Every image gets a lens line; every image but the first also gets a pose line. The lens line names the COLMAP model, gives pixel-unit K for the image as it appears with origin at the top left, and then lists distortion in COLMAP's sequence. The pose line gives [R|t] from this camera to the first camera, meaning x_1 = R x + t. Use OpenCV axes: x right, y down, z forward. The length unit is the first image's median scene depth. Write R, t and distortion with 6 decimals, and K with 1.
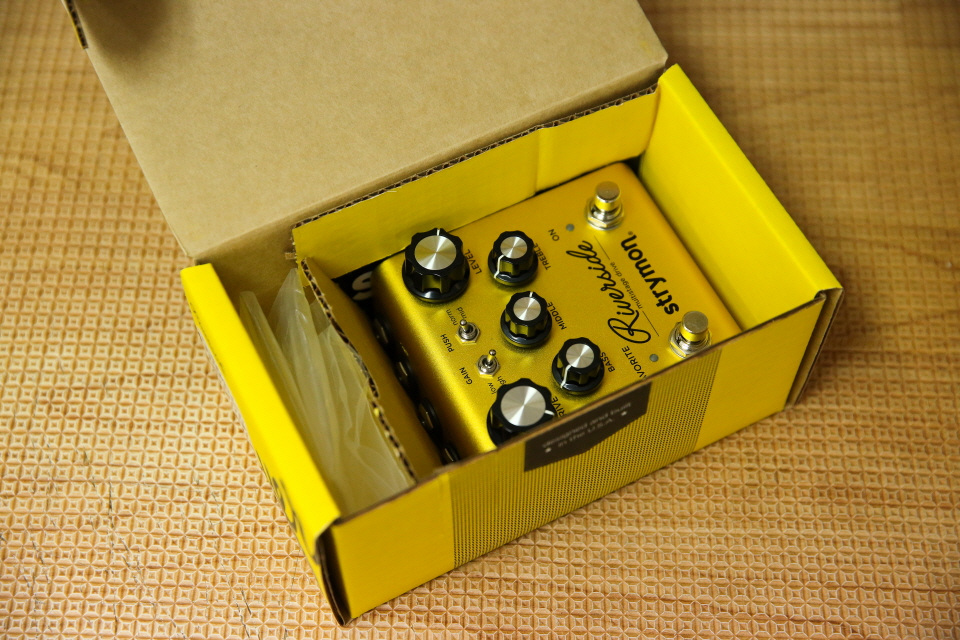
lens RADIAL K [[1483.7, 0, 480.6], [0, 1483.7, 320.2], [0, 0, 1]] dist [-0.000698, 0.000000]
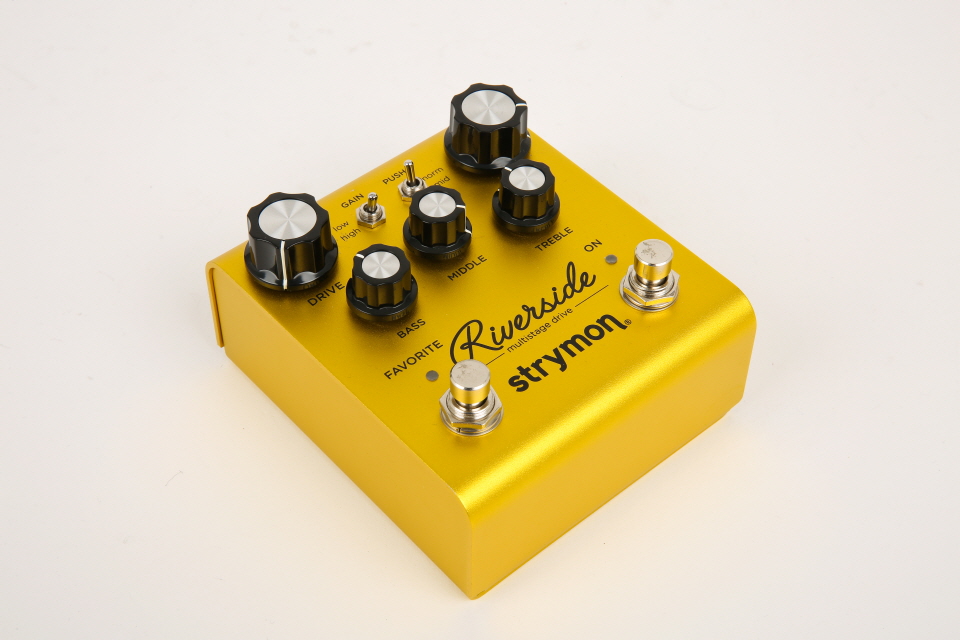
lens RADIAL K [[1613.2, 0, 479.3], [0, 1613.2, 320.0], [0, 0, 1]] dist [-0.048237, 0.000000]
pose [[0.244435, 0.721491, -0.647844, 0.582714], [-0.842427, 0.488855, 0.226576, -0.174668], [0.480174, 0.490378, 0.727298, 0.430752]]
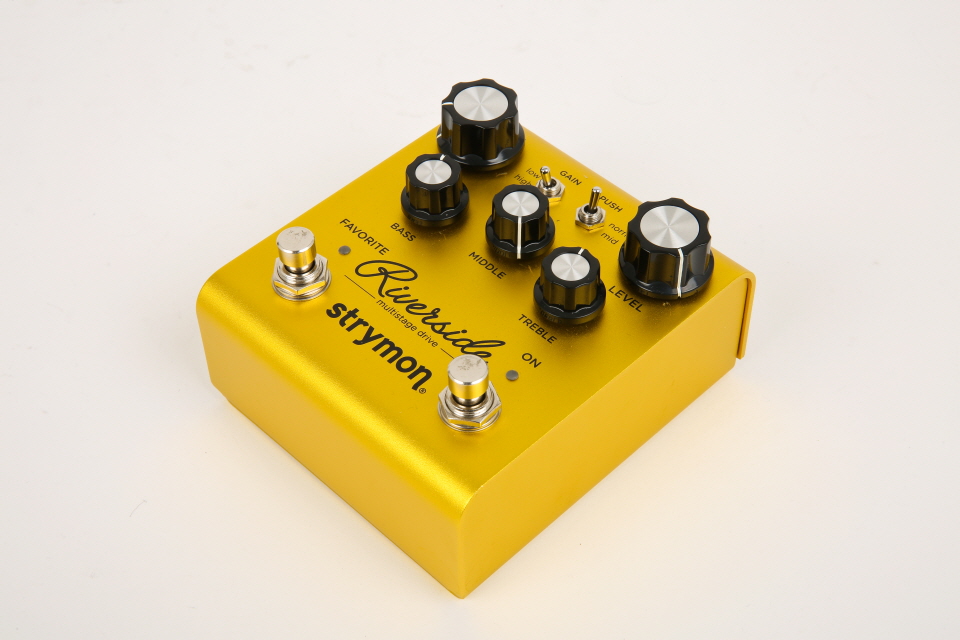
lens RADIAL K [[1613.2, 0, 481.0], [0, 1613.2, 319.8], [0, 0, 1]] dist [-0.048237, 0.000000]
pose [[-0.949870, 0.238976, -0.201587, 0.218123], [-0.264459, -0.270235, 0.925762, -0.736175], [0.166759, 0.932665, 0.319888, 0.763561]]
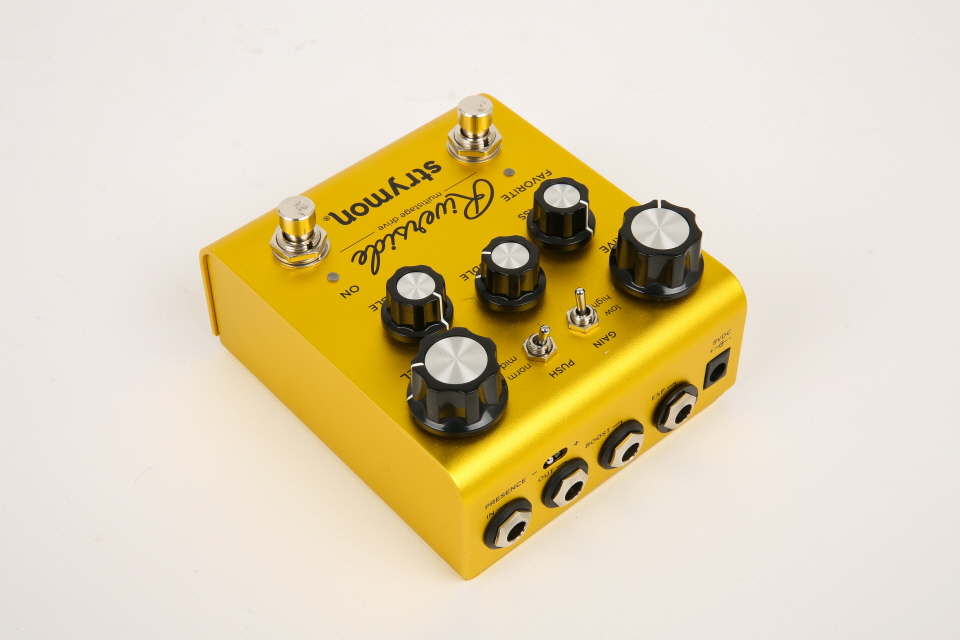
lens RADIAL K [[1613.2, 0, 479.1], [0, 1613.2, 319.0], [0, 0, 1]] dist [-0.048237, 0.000000]
pose [[-0.248199, -0.711813, 0.657054, -0.485015], [0.837908, 0.182619, 0.514354, -0.403869], [-0.486114, 0.678213, 0.551108, 0.572978]]
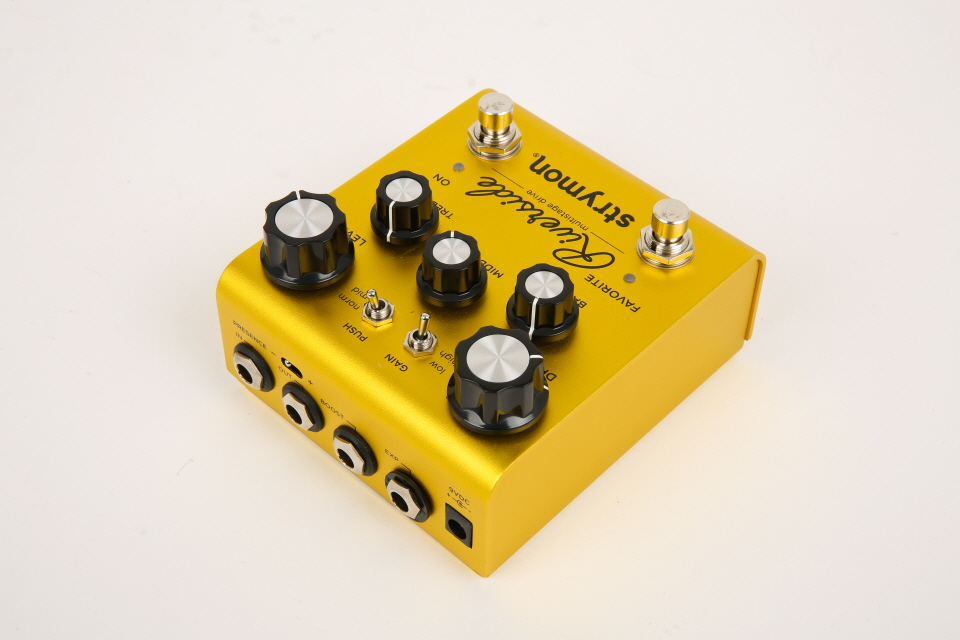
lens RADIAL K [[1613.2, 0, 478.7], [0, 1613.2, 320.3], [0, 0, 1]] dist [-0.048237, 0.000000]
pose [[0.940172, -0.249220, 0.232306, -0.142352], [0.291252, 0.941695, -0.168471, 0.154853], [-0.176775, 0.226051, 0.957941, 0.240276]]
